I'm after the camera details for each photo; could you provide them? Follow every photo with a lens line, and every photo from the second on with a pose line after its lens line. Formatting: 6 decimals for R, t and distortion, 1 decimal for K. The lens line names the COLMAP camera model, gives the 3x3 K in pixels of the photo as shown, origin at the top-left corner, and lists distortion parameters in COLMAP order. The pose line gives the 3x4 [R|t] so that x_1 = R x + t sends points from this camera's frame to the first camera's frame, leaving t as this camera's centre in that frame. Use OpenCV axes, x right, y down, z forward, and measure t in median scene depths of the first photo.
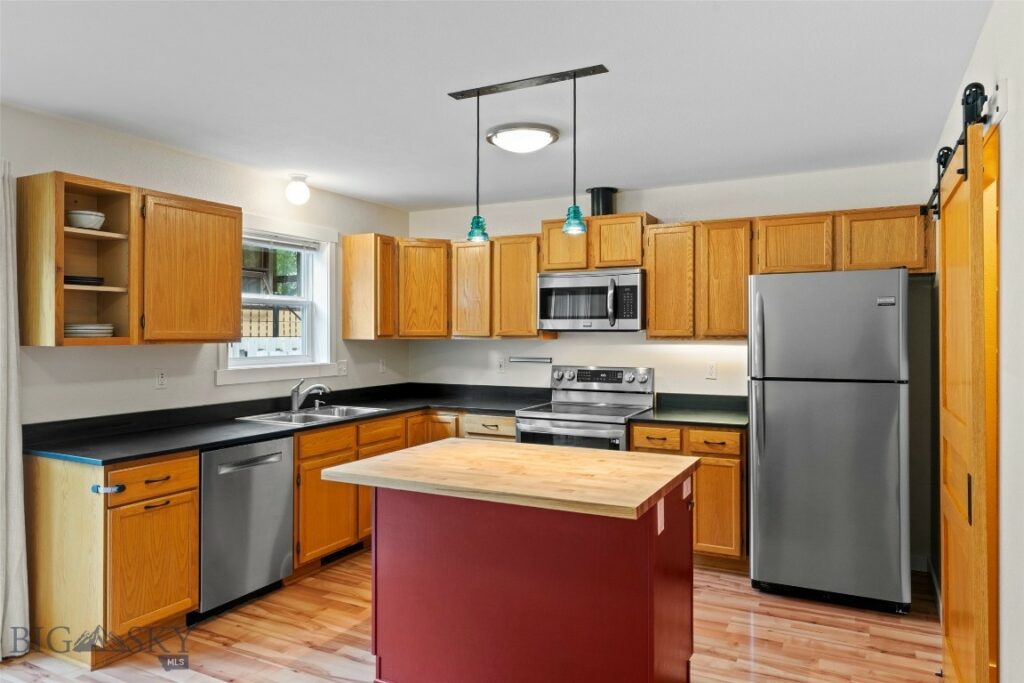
lens RADIAL K [[674.6, 0, 513.6], [0, 674.6, 336.0], [0, 0, 1]] dist [-0.039682, 0.039013]
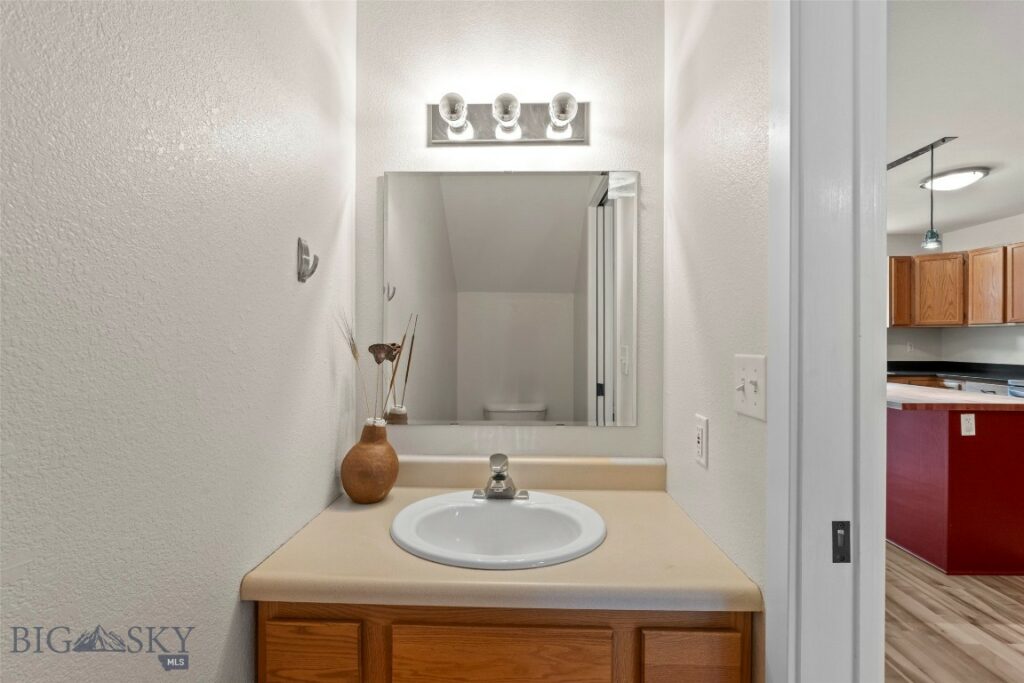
lens RADIAL K [[449.2, 0, 512.0], [0, 449.2, 341.5], [0, 0, 1]] dist [-0.000704, -0.000182]
pose [[0.442878, 0.005176, -0.896567, 0.316634], [-0.006983, 0.999973, 0.002324, 0.040083], [0.896555, 0.005231, 0.442902, -0.188075]]
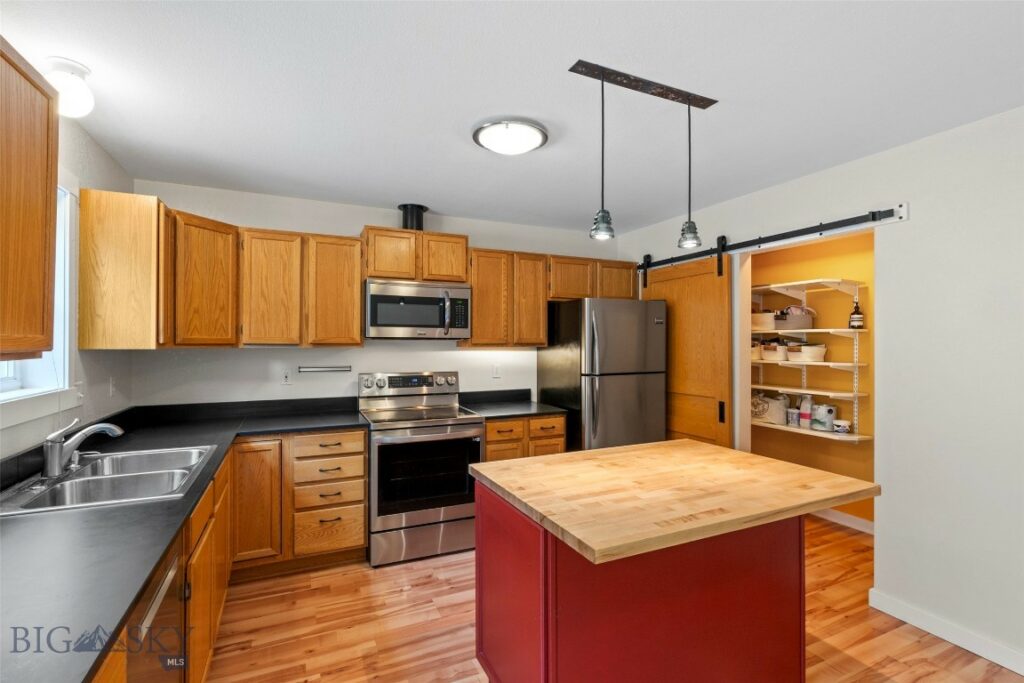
lens RADIAL K [[474.5, 0, 508.1], [0, 474.5, 343.9], [0, 0, 1]] dist [-0.001442, -0.000109]
pose [[0.616118, -0.001705, 0.787652, -0.370145], [0.002683, 0.999996, 0.000066, 0.000540], [-0.787649, 0.002073, 0.616121, 0.415822]]
